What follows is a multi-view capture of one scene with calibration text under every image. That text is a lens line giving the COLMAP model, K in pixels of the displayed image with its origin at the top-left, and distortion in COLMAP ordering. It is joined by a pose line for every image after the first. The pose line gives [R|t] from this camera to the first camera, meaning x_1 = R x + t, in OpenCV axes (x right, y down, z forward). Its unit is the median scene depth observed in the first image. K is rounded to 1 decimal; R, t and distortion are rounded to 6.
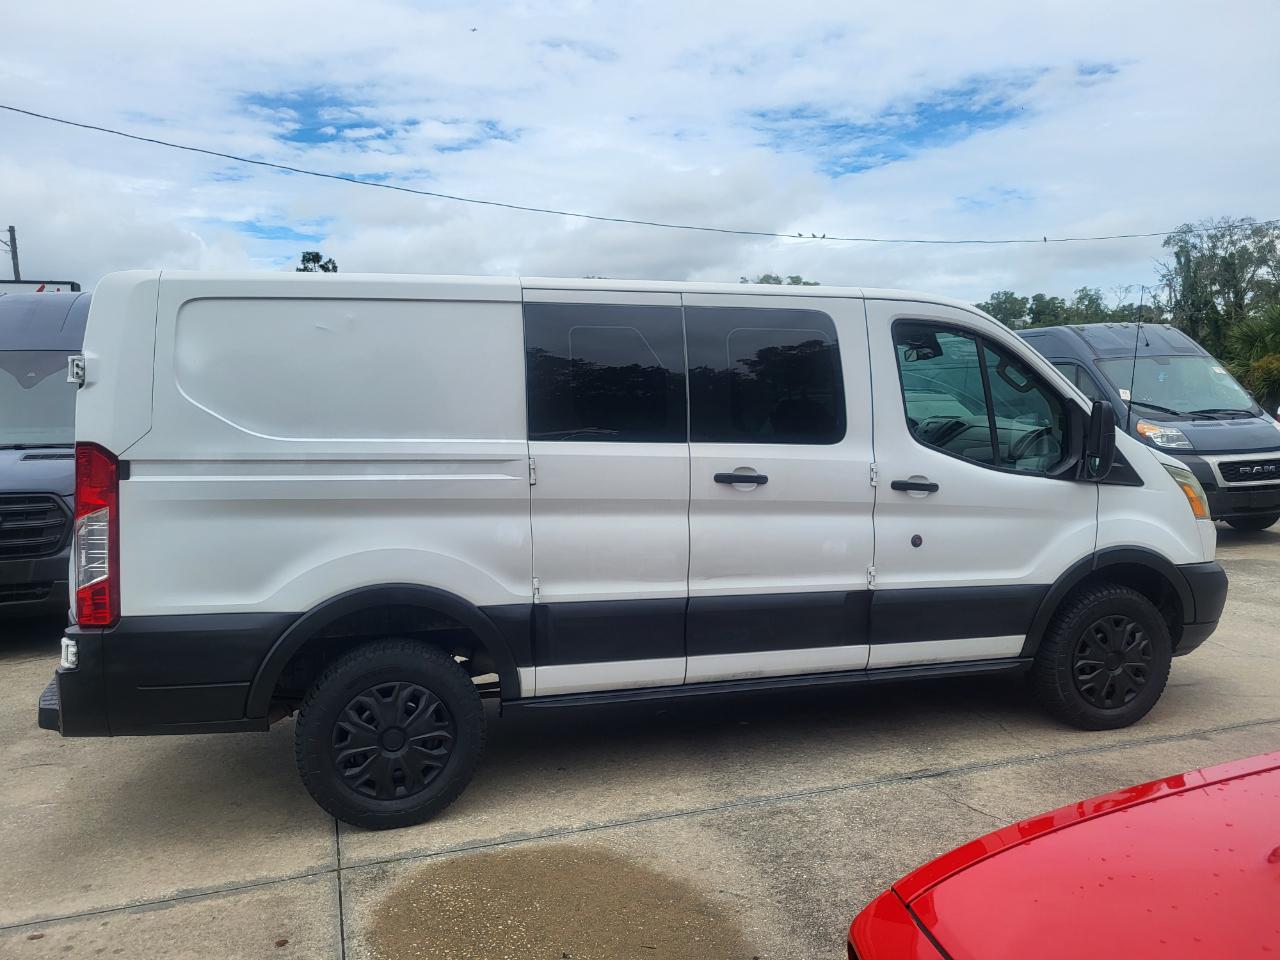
lens RADIAL K [[974.6, 0, 635.7], [0, 974.6, 488.8], [0, 0, 1]] dist [0.039609, -0.026986]
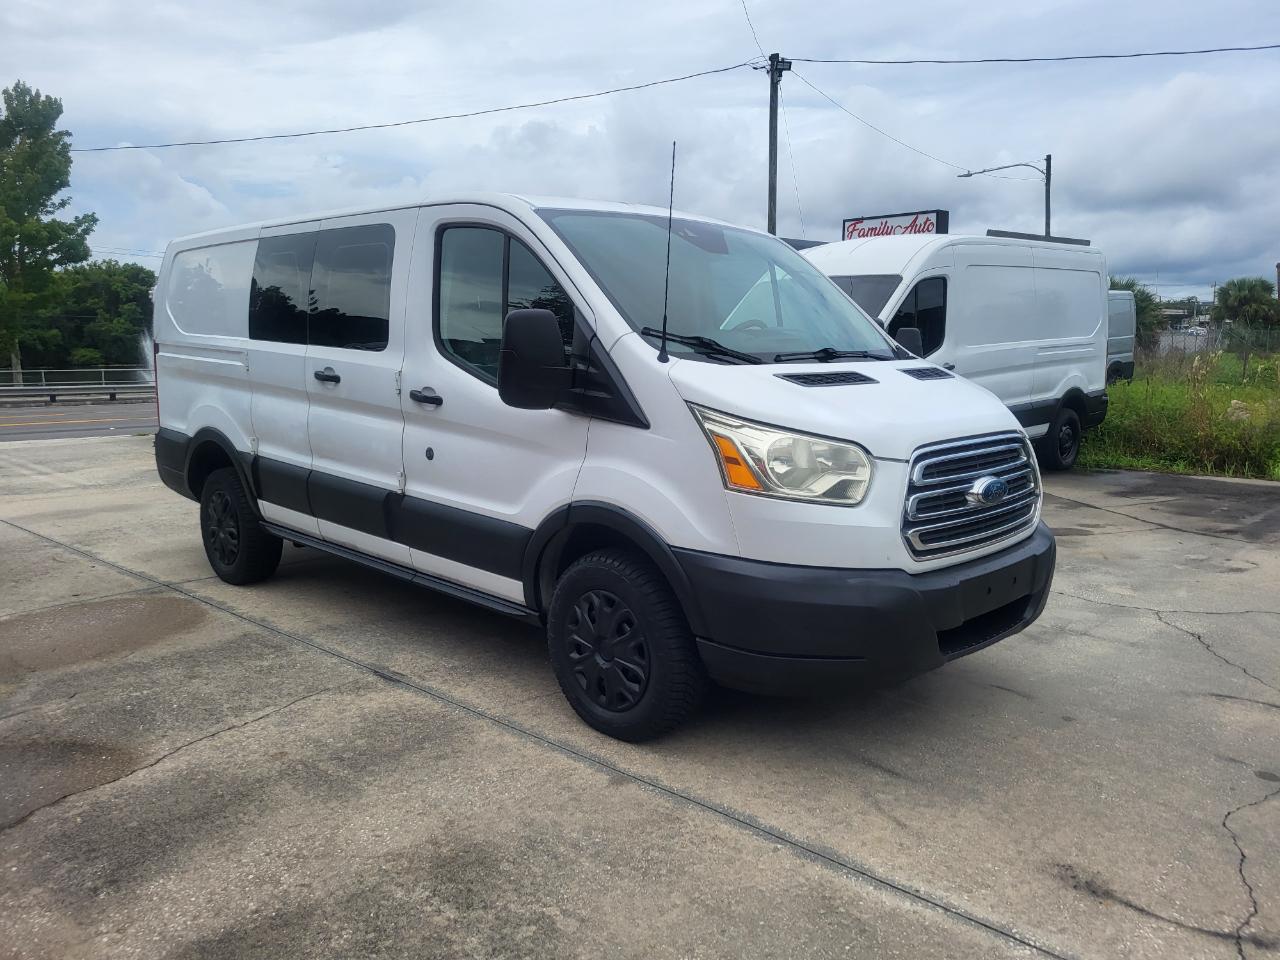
lens RADIAL K [[974.6, 0, 664.1], [0, 974.6, 477.7], [0, 0, 1]] dist [0.039609, -0.026986]
pose [[0.488149, 0.142738, -0.861009, 1.381848], [-0.078585, 0.989717, 0.119522, -0.065444], [0.869215, 0.009318, 0.494346, 0.791113]]
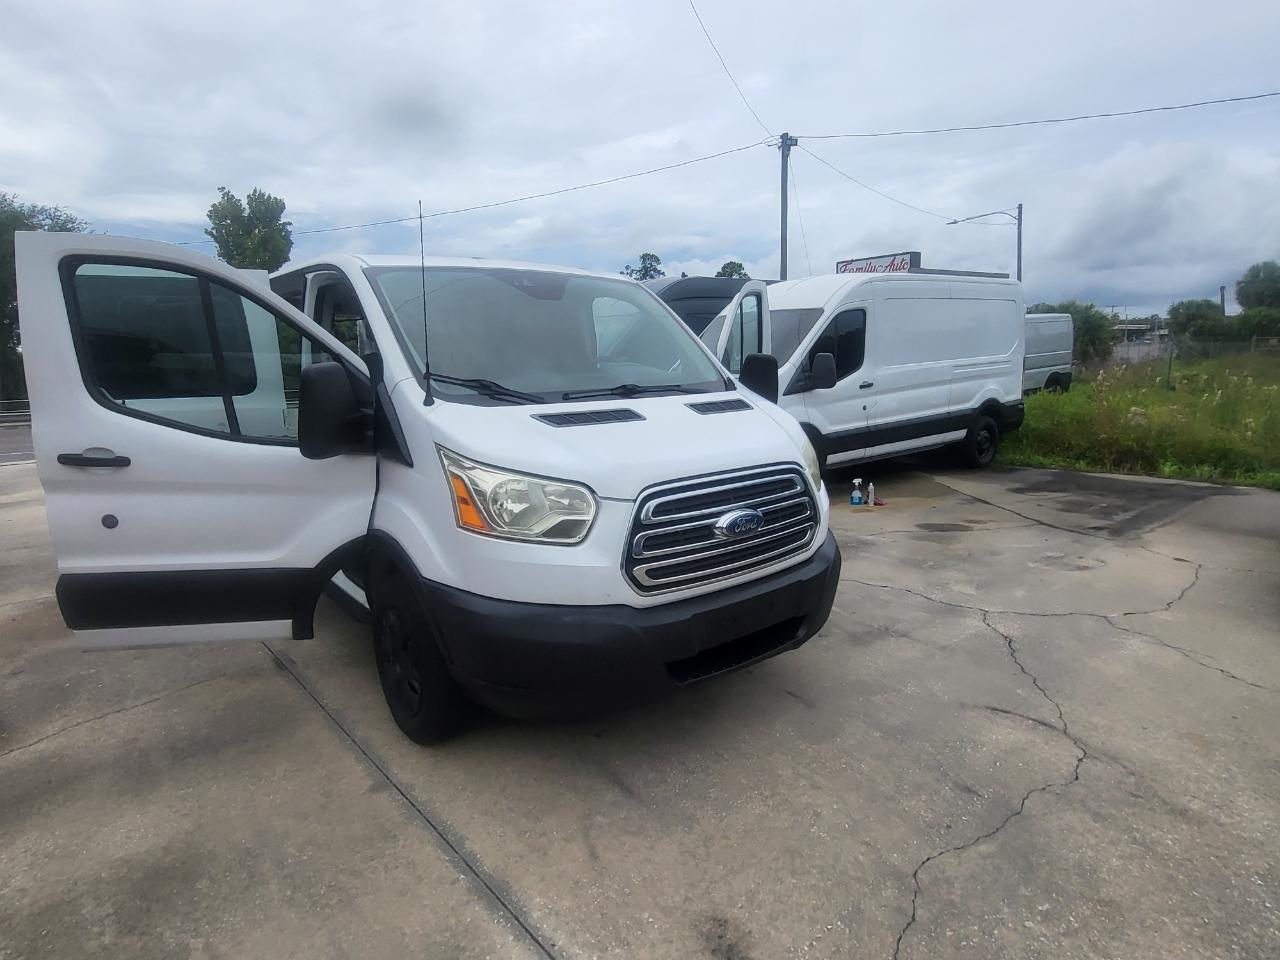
lens RADIAL K [[716.8, 0, 642.8], [0, 716.8, 495.0], [0, 0, 1]] dist [-0.001694, -0.000929]
pose [[0.376418, 0.184996, -0.907792, 1.339941], [-0.059079, 0.982660, 0.175755, -0.112975], [0.924564, -0.012526, 0.380821, 1.152688]]
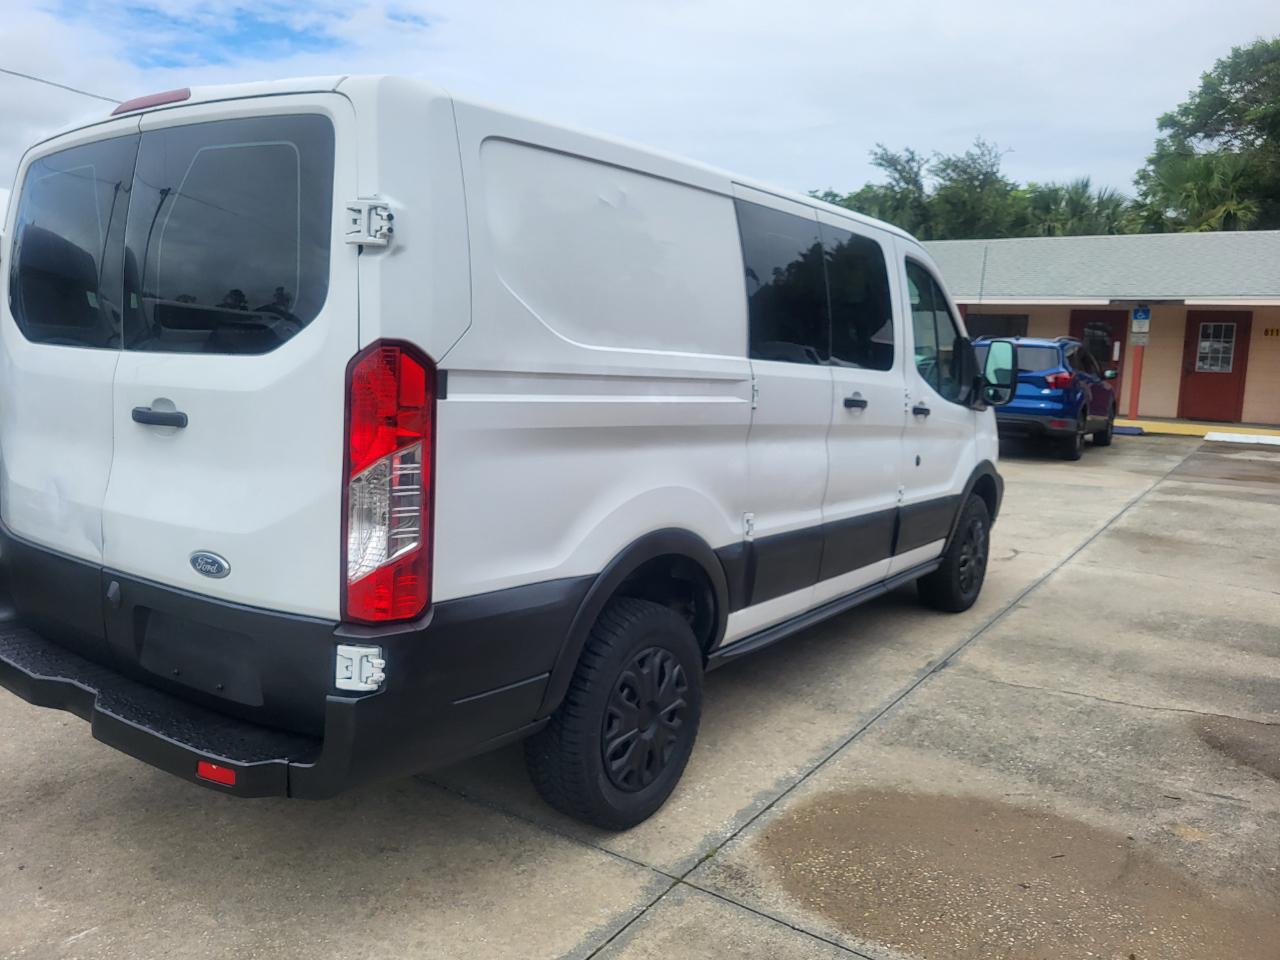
lens RADIAL K [[974.6, 0, 620.5], [0, 974.6, 472.3], [0, 0, 1]] dist [0.039609, -0.026986]
pose [[0.804860, -0.036332, 0.592352, -0.706767], [0.003001, 0.998361, 0.057157, 0.002594], [-0.593457, -0.044226, 0.803649, 0.339848]]
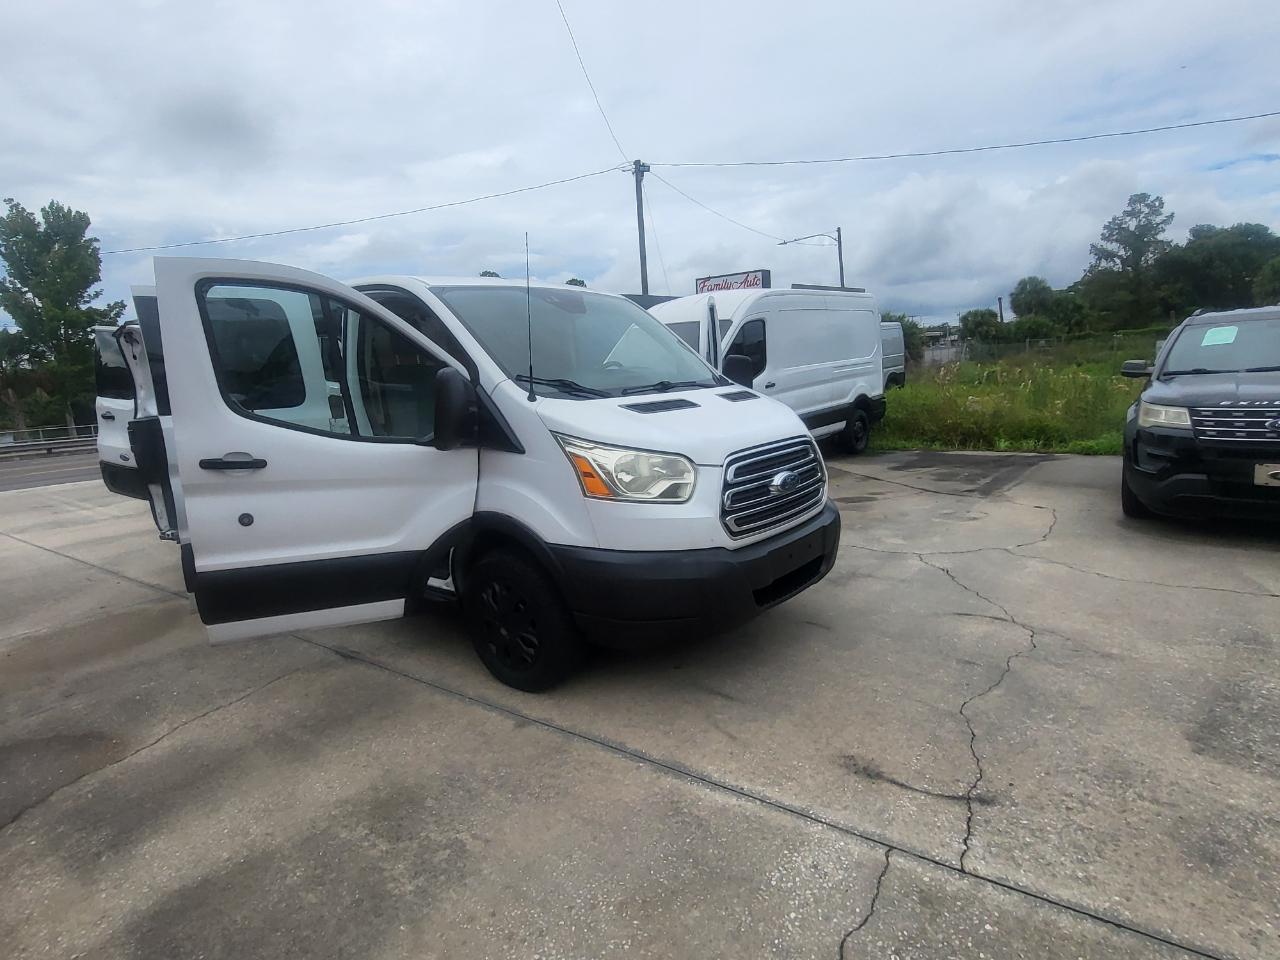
lens RADIAL K [[716.8, 0, 646.8], [0, 716.8, 482.2], [0, 0, 1]] dist [-0.001694, -0.000929]
pose [[0.570282, 0.118207, -0.812900, 1.378375], [-0.021073, 0.991372, 0.129376, -0.080504], [0.821179, -0.056651, 0.567852, 0.848864]]
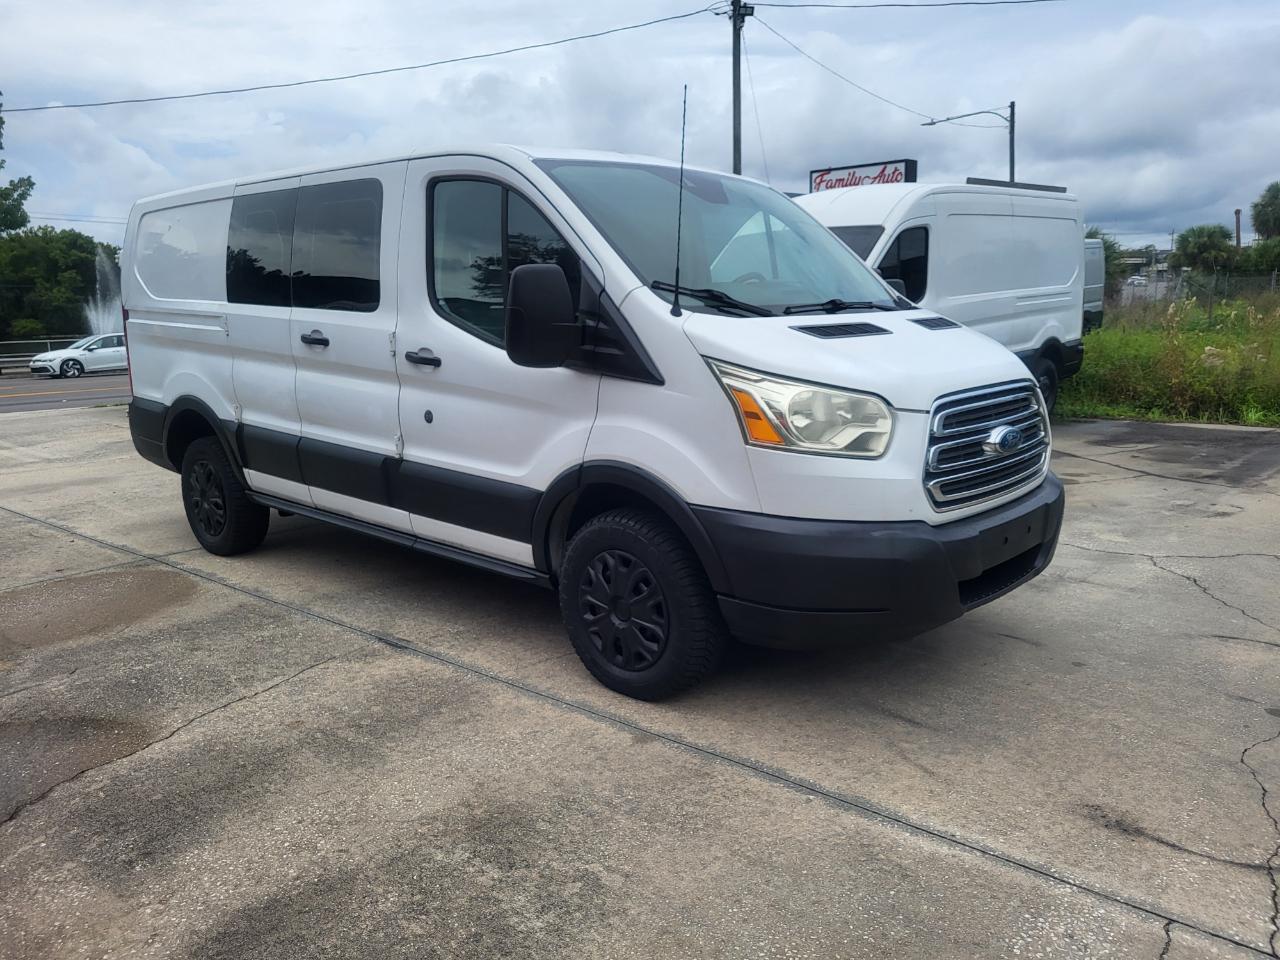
lens RADIAL K [[974.6, 0, 656.3], [0, 974.6, 501.5], [0, 0, 1]] dist [0.039609, -0.026986]
pose [[0.517360, 0.184334, -0.835679, 1.346925], [-0.058789, 0.981874, 0.180186, -0.056572], [0.853746, -0.044093, 0.518819, 0.757989]]
